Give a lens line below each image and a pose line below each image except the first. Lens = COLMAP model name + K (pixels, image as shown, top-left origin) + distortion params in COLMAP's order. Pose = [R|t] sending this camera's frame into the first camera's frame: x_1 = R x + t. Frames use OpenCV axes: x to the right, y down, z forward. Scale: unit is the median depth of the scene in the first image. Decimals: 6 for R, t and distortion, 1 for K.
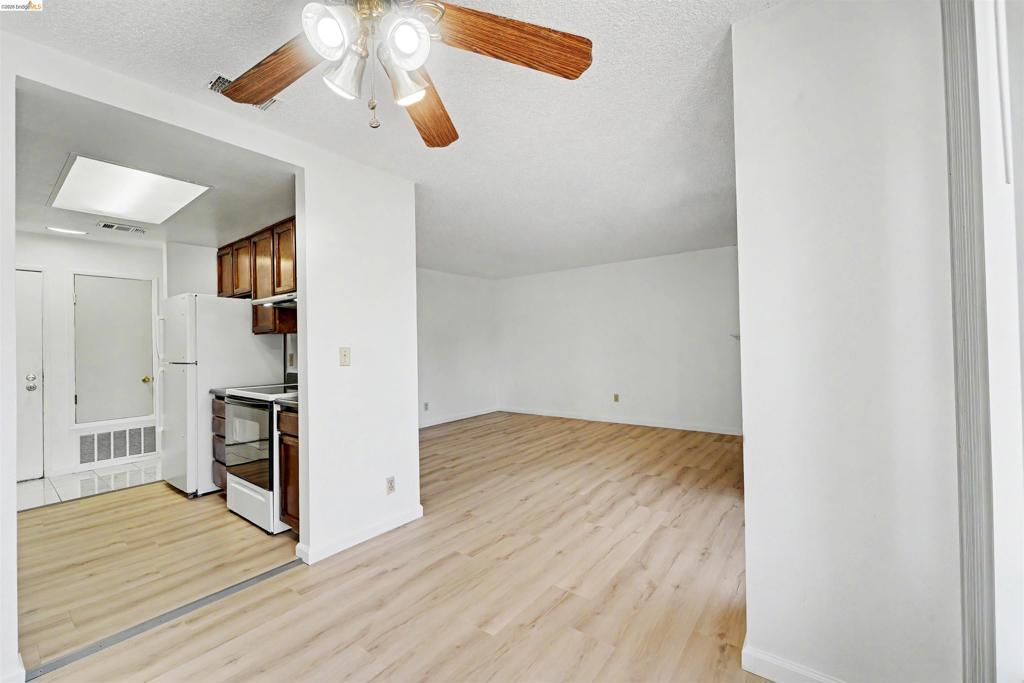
lens RADIAL K [[413.0, 0, 521.7], [0, 413.0, 340.4], [0, 0, 1]] dist [0.002627, -0.001096]
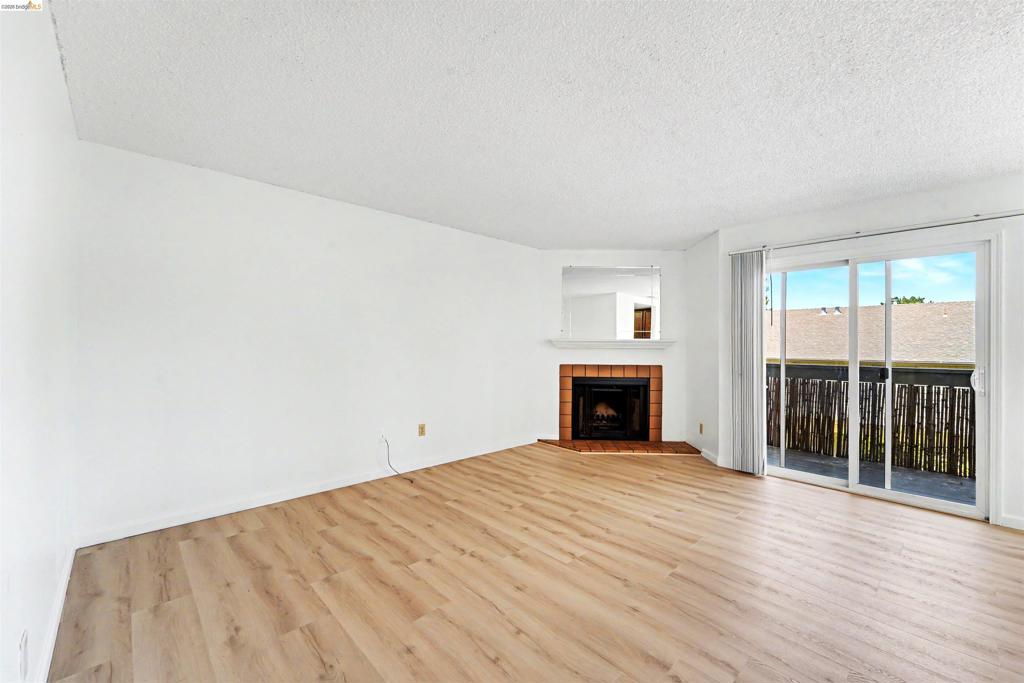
lens RADIAL K [[413.0, 0, 515.0], [0, 413.0, 343.0], [0, 0, 1]] dist [0.002627, -0.001096]
pose [[0.171613, 0.027272, 0.984787, -0.745612], [-0.022212, 0.999470, -0.023808, 0.029989], [-0.984914, -0.017788, 0.172128, 1.449436]]
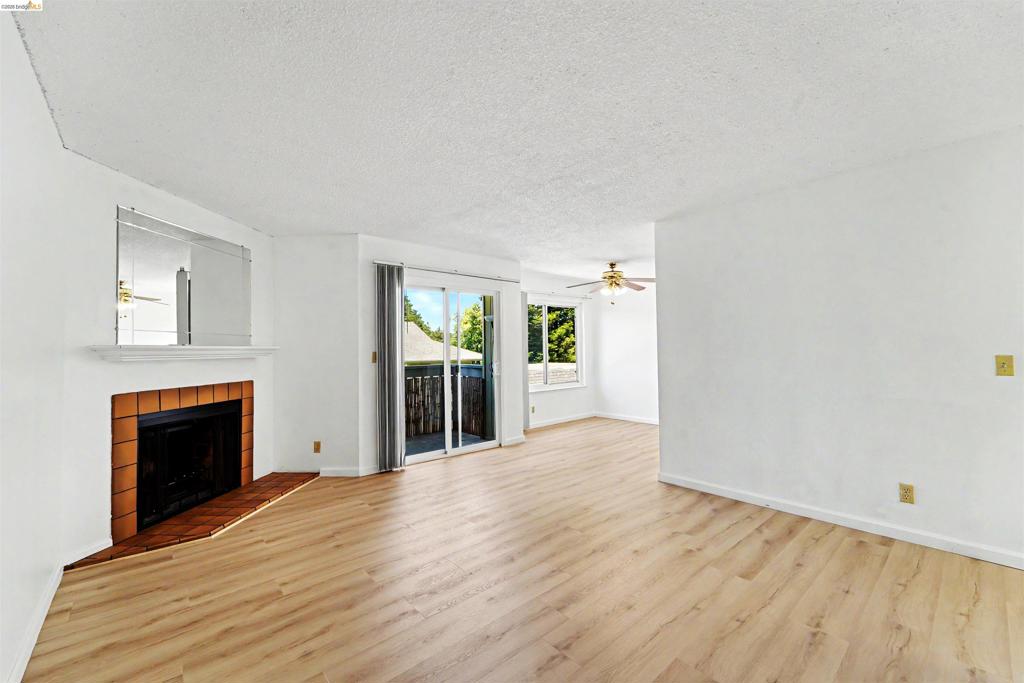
lens RADIAL K [[413.0, 0, 519.5], [0, 413.0, 343.8], [0, 0, 1]] dist [0.002627, -0.001096]
pose [[-0.978303, 0.037394, 0.203775, -0.086490], [0.032014, 0.999048, -0.029632, 0.020255], [-0.204689, -0.022465, -0.978569, 2.181424]]
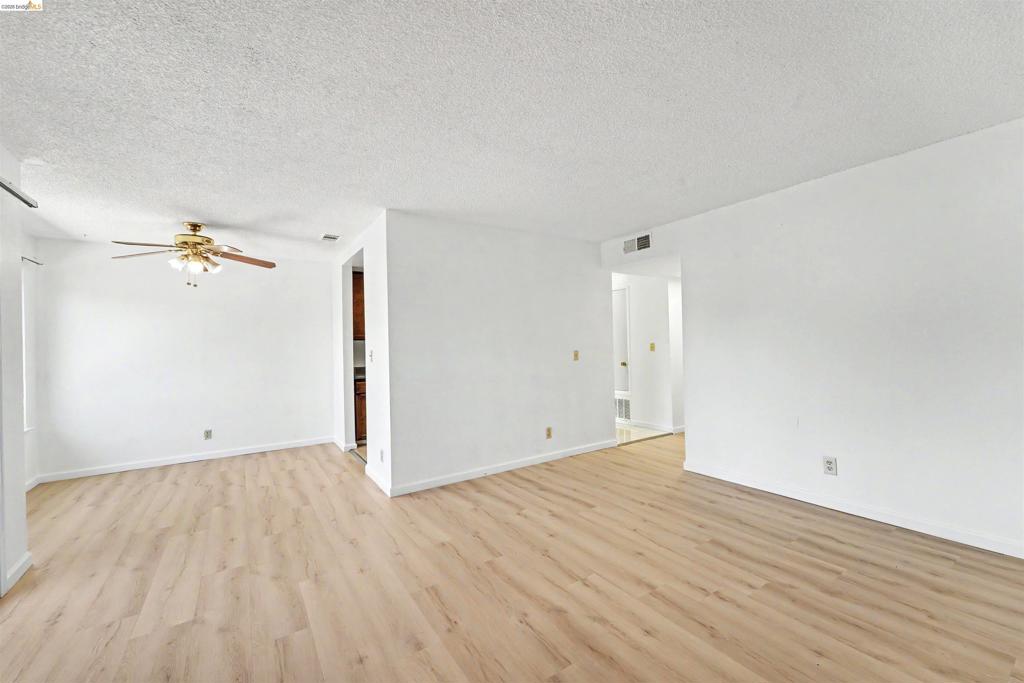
lens RADIAL K [[413.0, 0, 511.8], [0, 413.0, 341.6], [0, 0, 1]] dist [0.002627, -0.001096]
pose [[-0.342077, 0.023398, -0.939381, 0.663414], [0.041914, 0.999075, 0.009622, -0.006448], [0.938737, -0.036081, -0.342741, 1.598029]]
